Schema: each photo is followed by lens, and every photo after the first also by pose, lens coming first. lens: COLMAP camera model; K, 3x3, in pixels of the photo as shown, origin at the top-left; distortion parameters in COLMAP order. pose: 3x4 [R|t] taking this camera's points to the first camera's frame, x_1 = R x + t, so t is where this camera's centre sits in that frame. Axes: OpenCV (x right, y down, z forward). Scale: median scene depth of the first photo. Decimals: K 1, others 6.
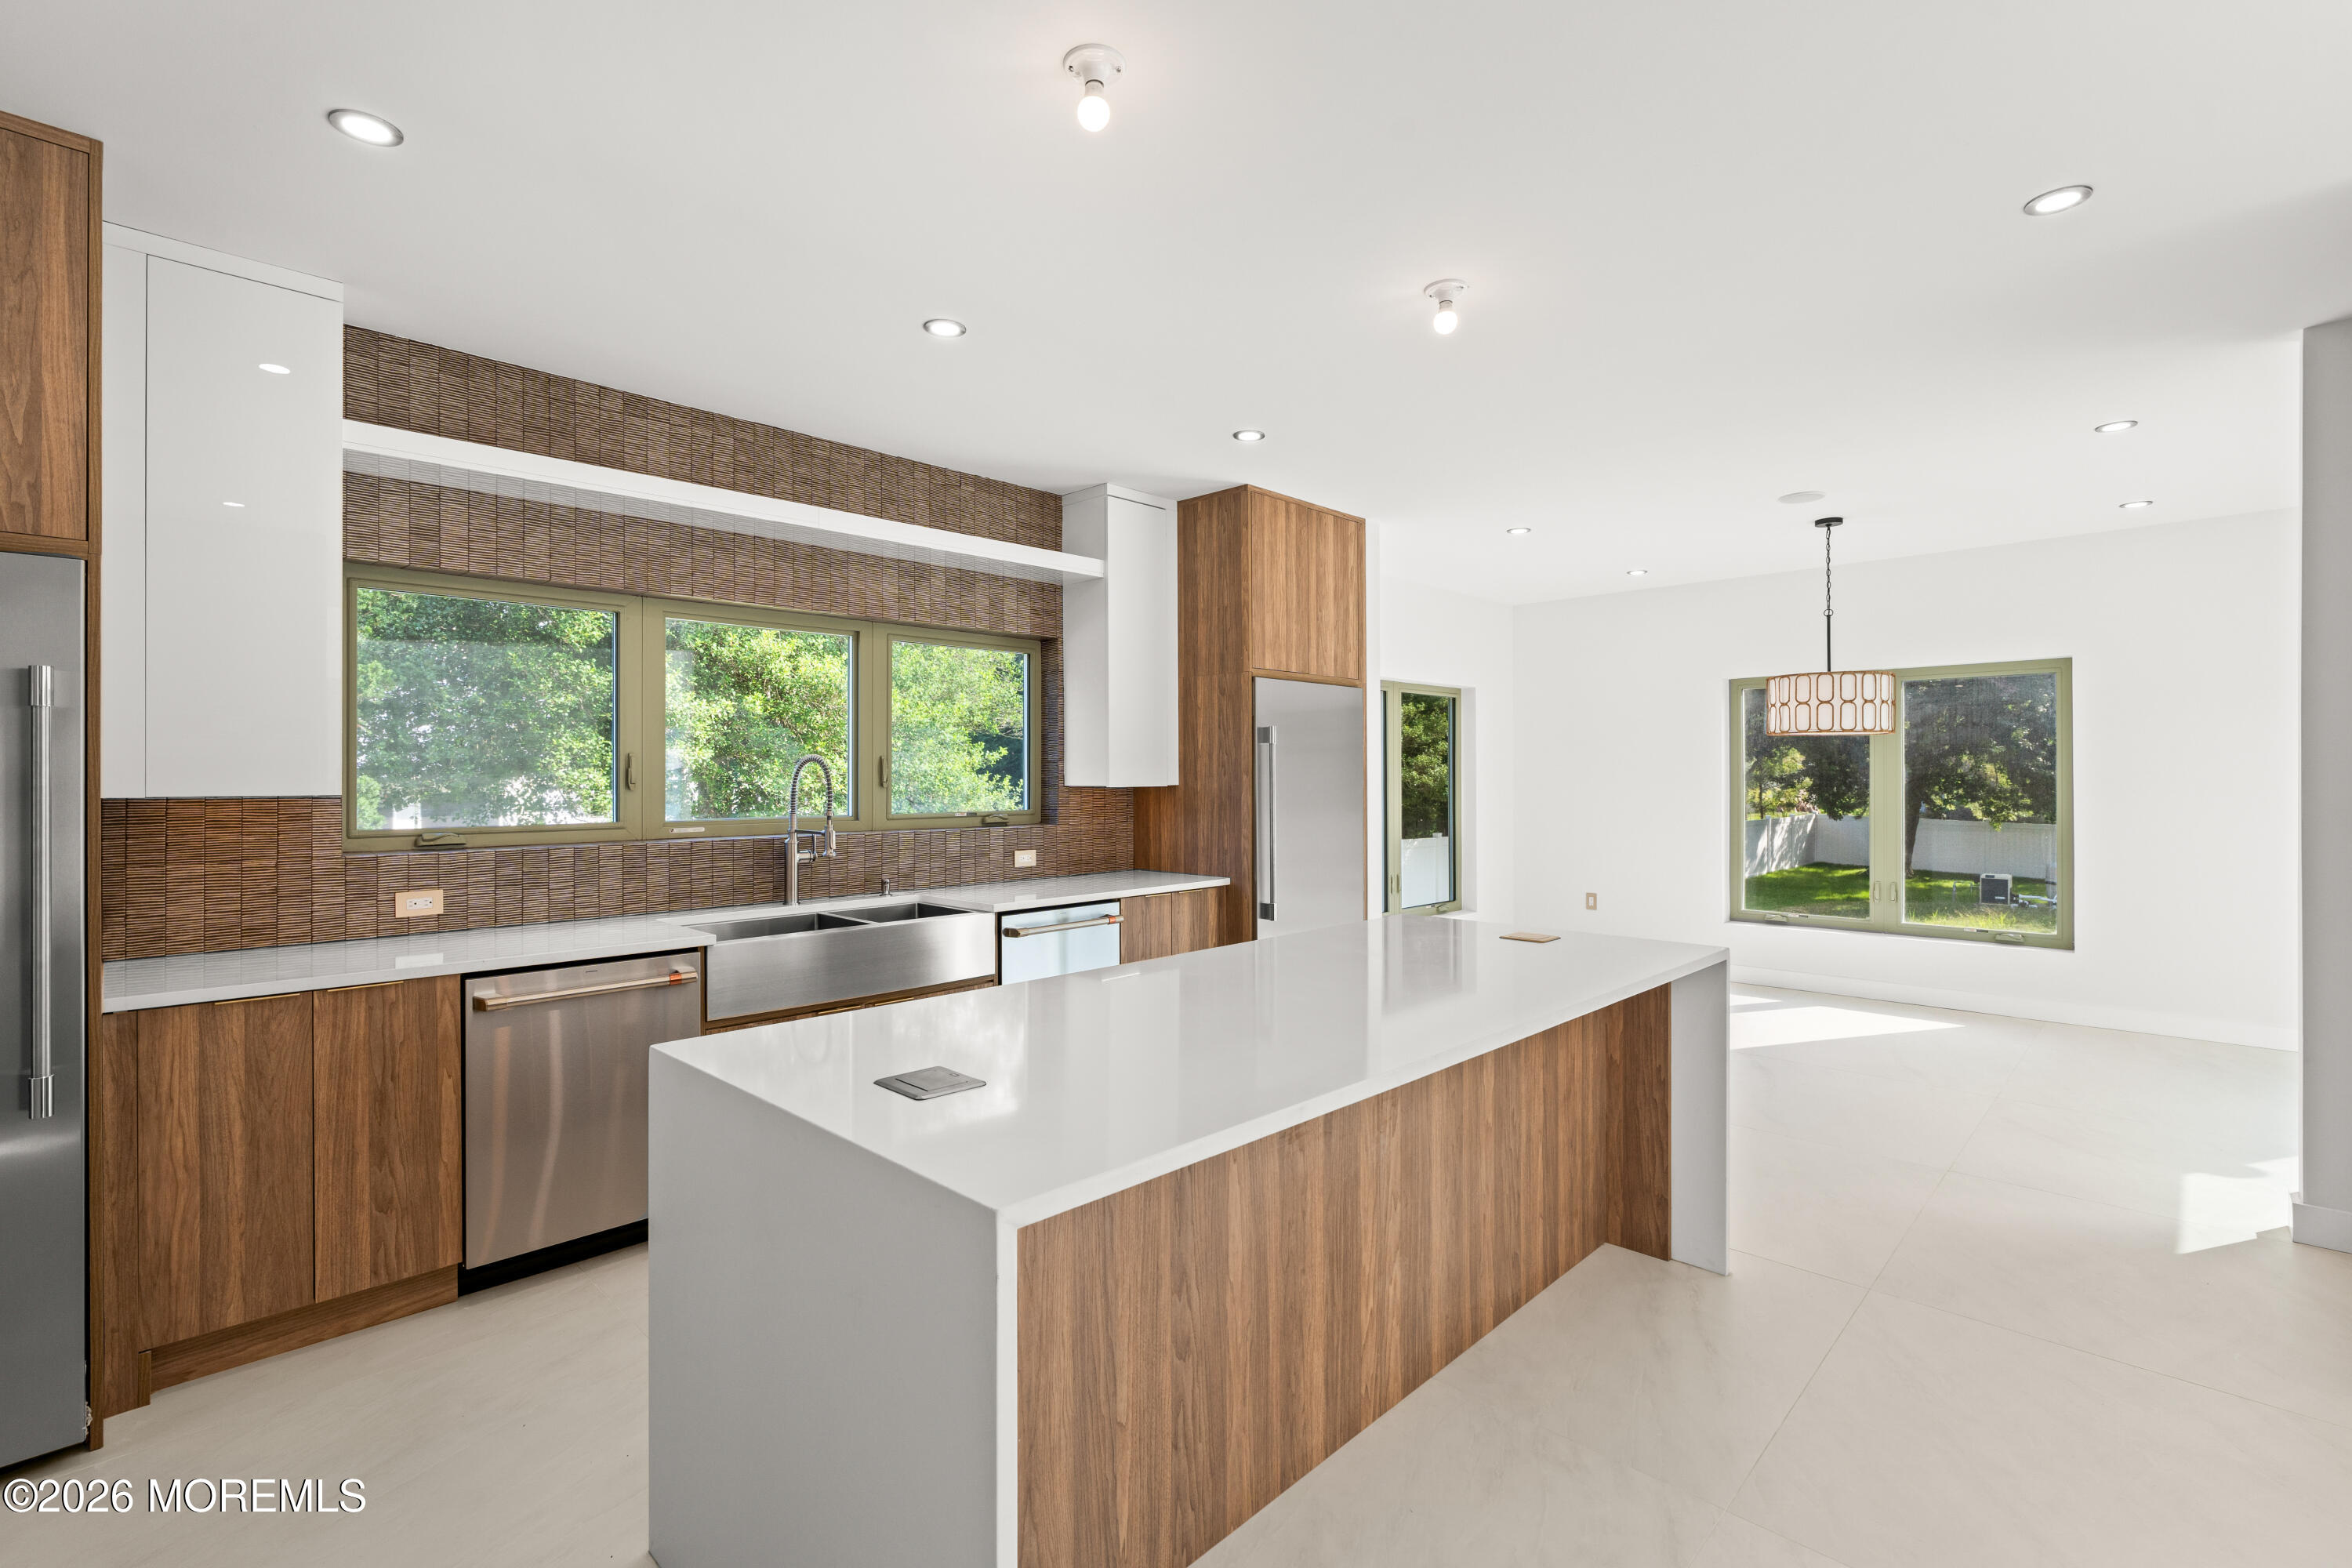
lens RADIAL K [[1062.6, 0, 1176.3], [0, 1062.6, 777.2], [0, 0, 1]] dist [-0.002035, -0.000164]
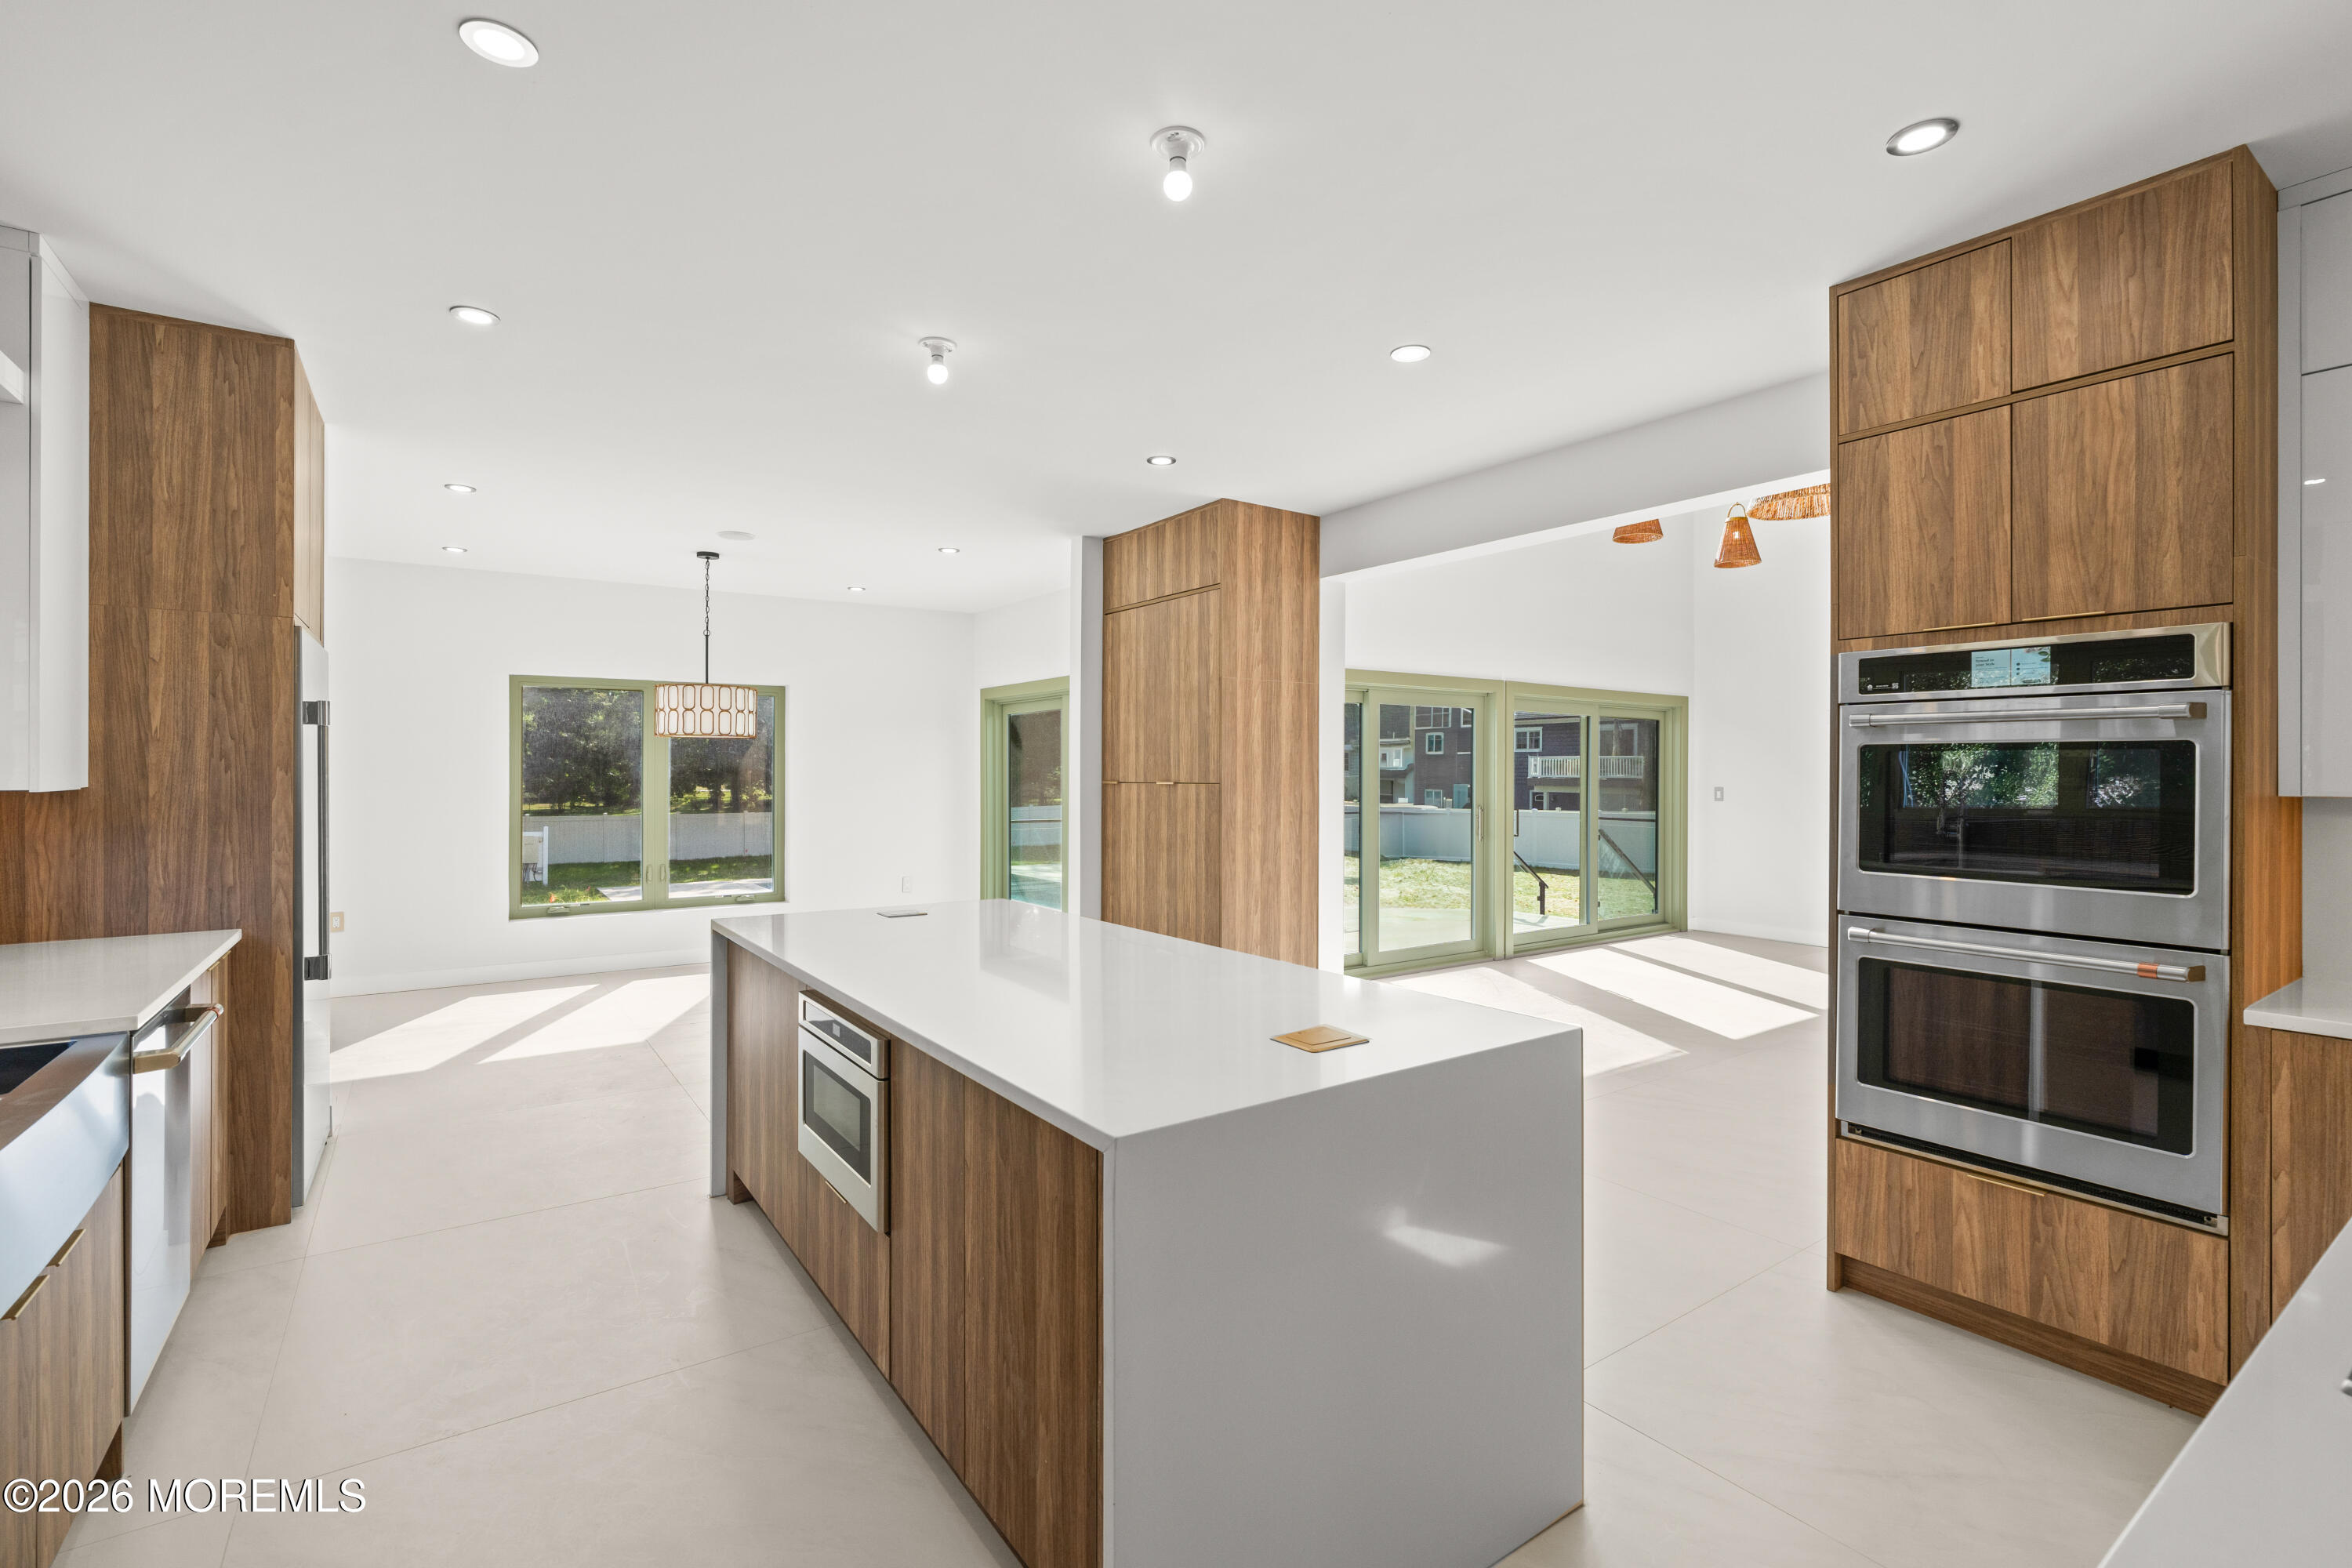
lens RADIAL K [[1048.4, 0, 1170.3], [0, 1048.4, 777.9], [0, 0, 1]] dist [-0.002221, -0.000113]
pose [[0.188944, -0.003061, 0.981983, -0.430968], [-0.002163, 0.999991, 0.003534, -0.001110], [-0.981985, -0.002791, 0.188936, 0.293017]]
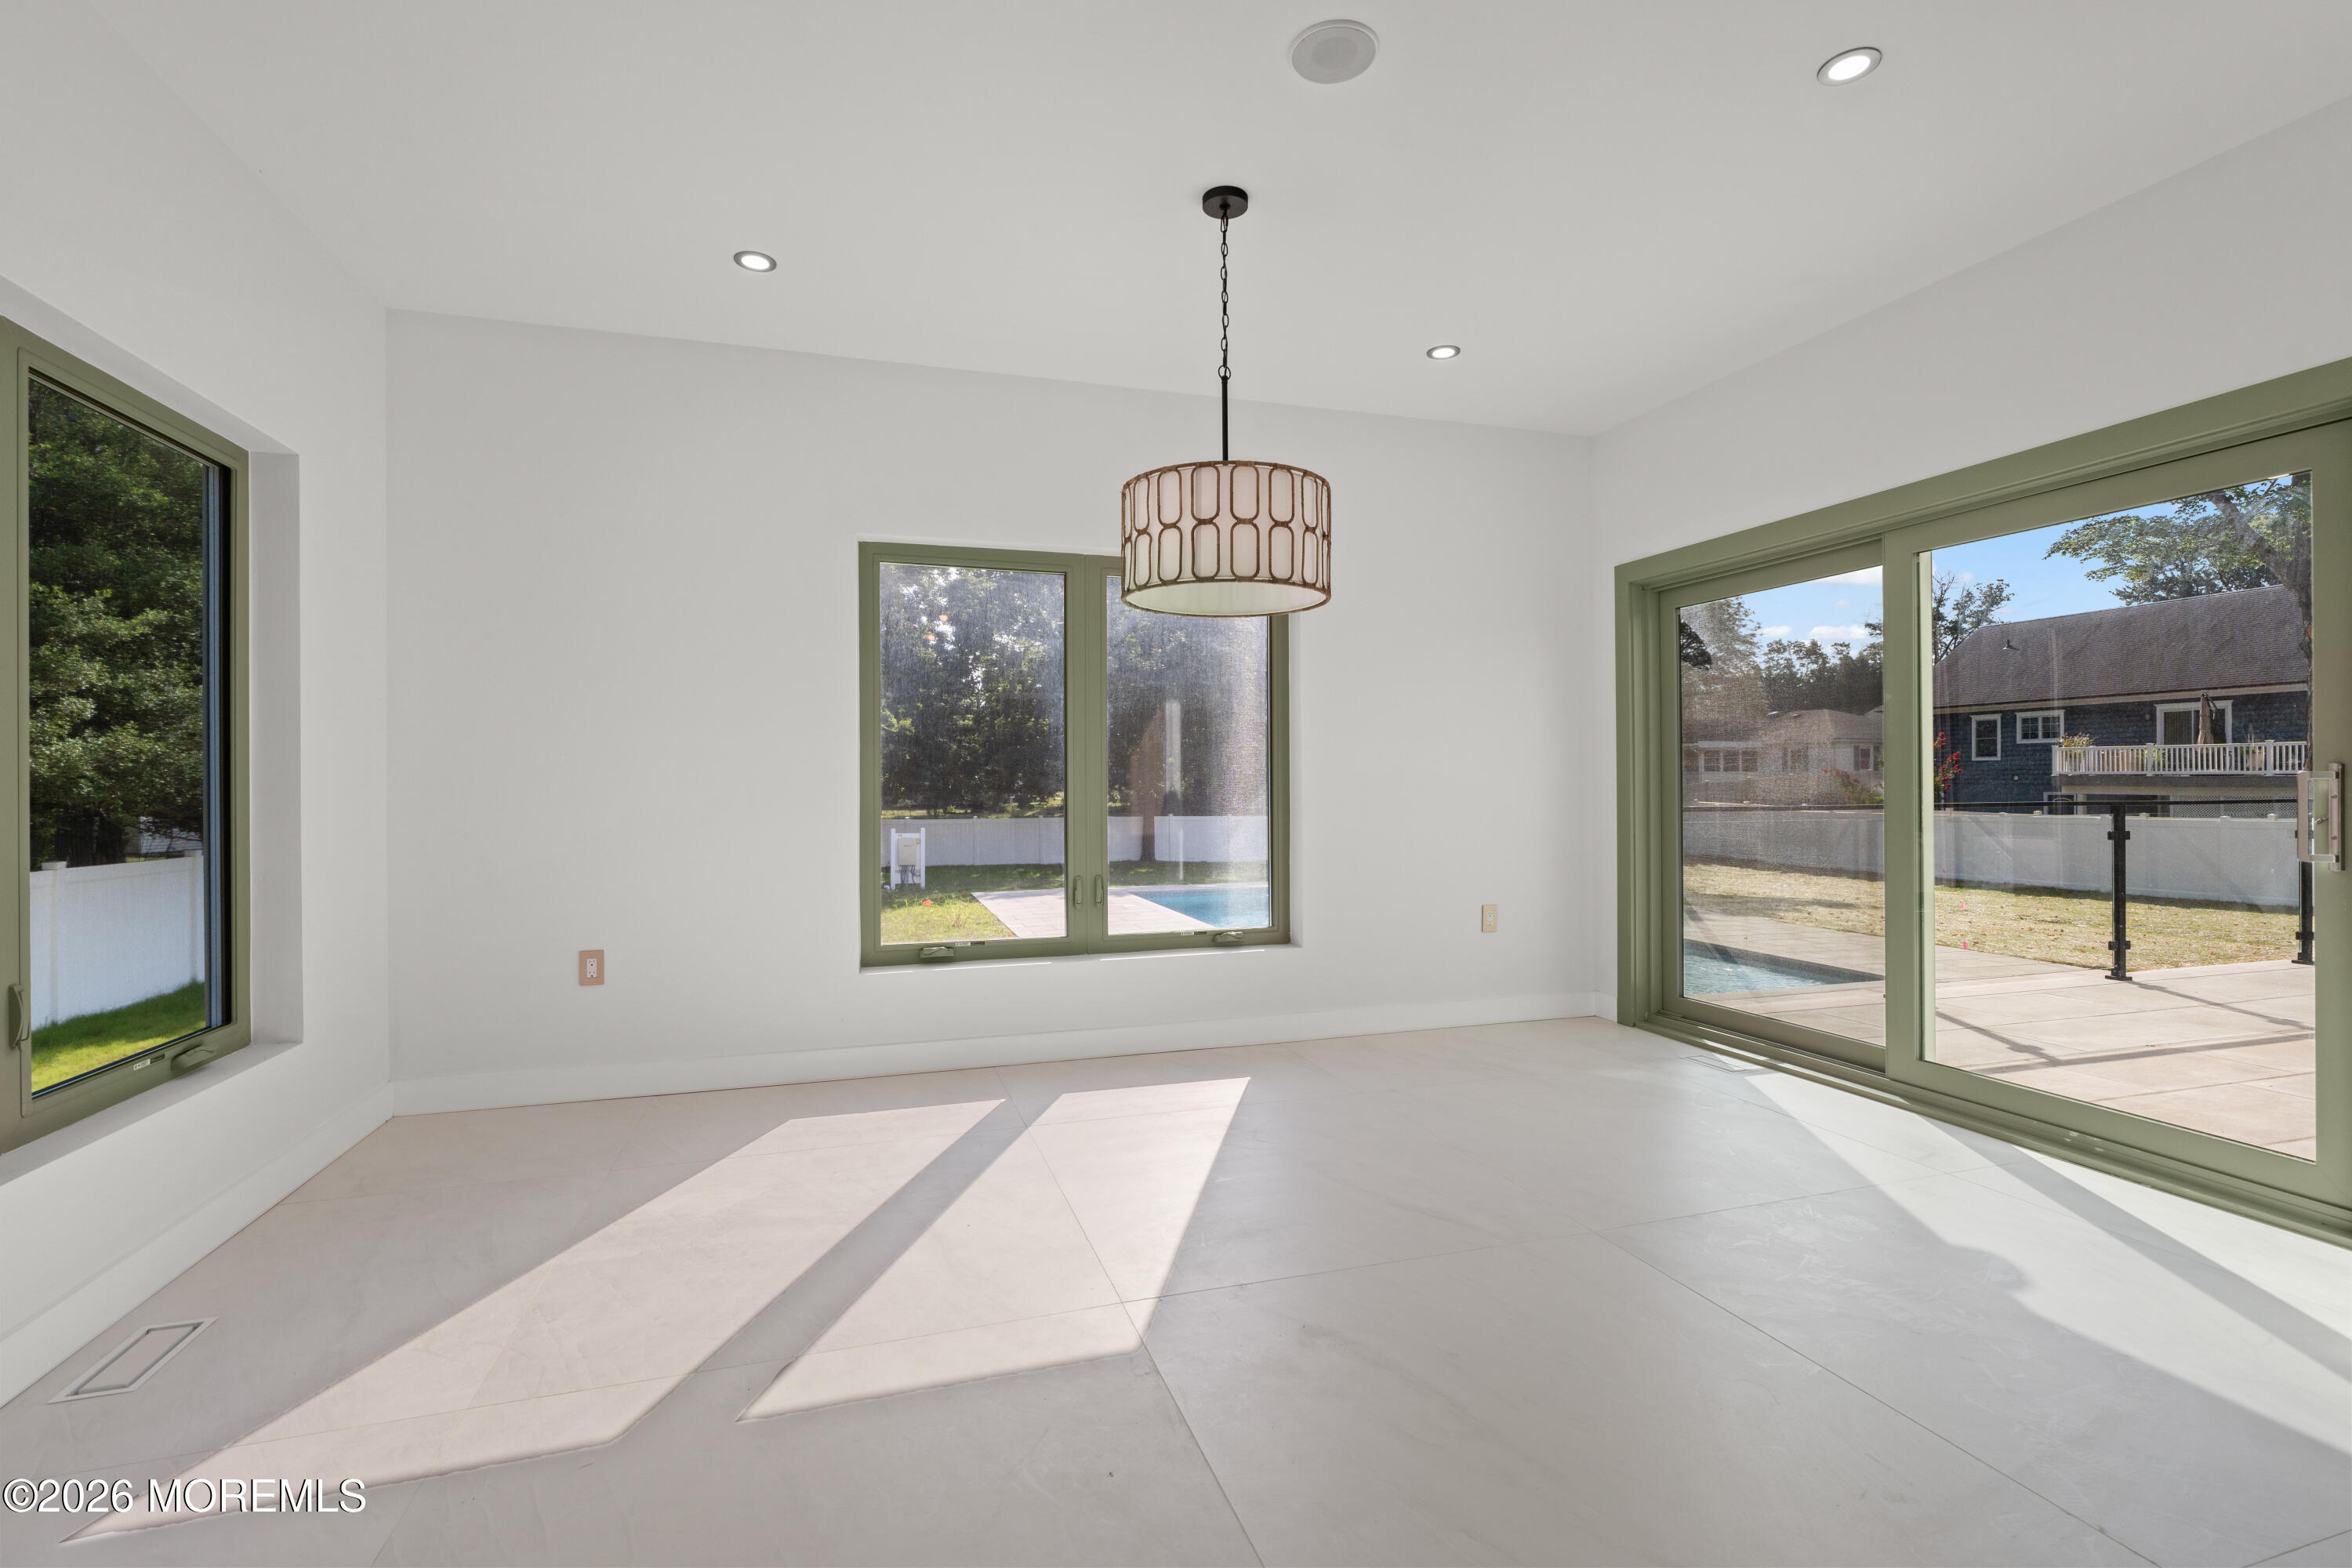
lens RADIAL K [[1048.4, 0, 1170.3], [0, 1048.4, 777.9], [0, 0, 1]] dist [-0.002221, -0.000113]
pose [[0.476527, 0.002737, 0.879156, 0.147581], [0.004392, 0.999975, -0.005493, 0.051585], [-0.879149, 0.006479, 0.476503, 0.801292]]
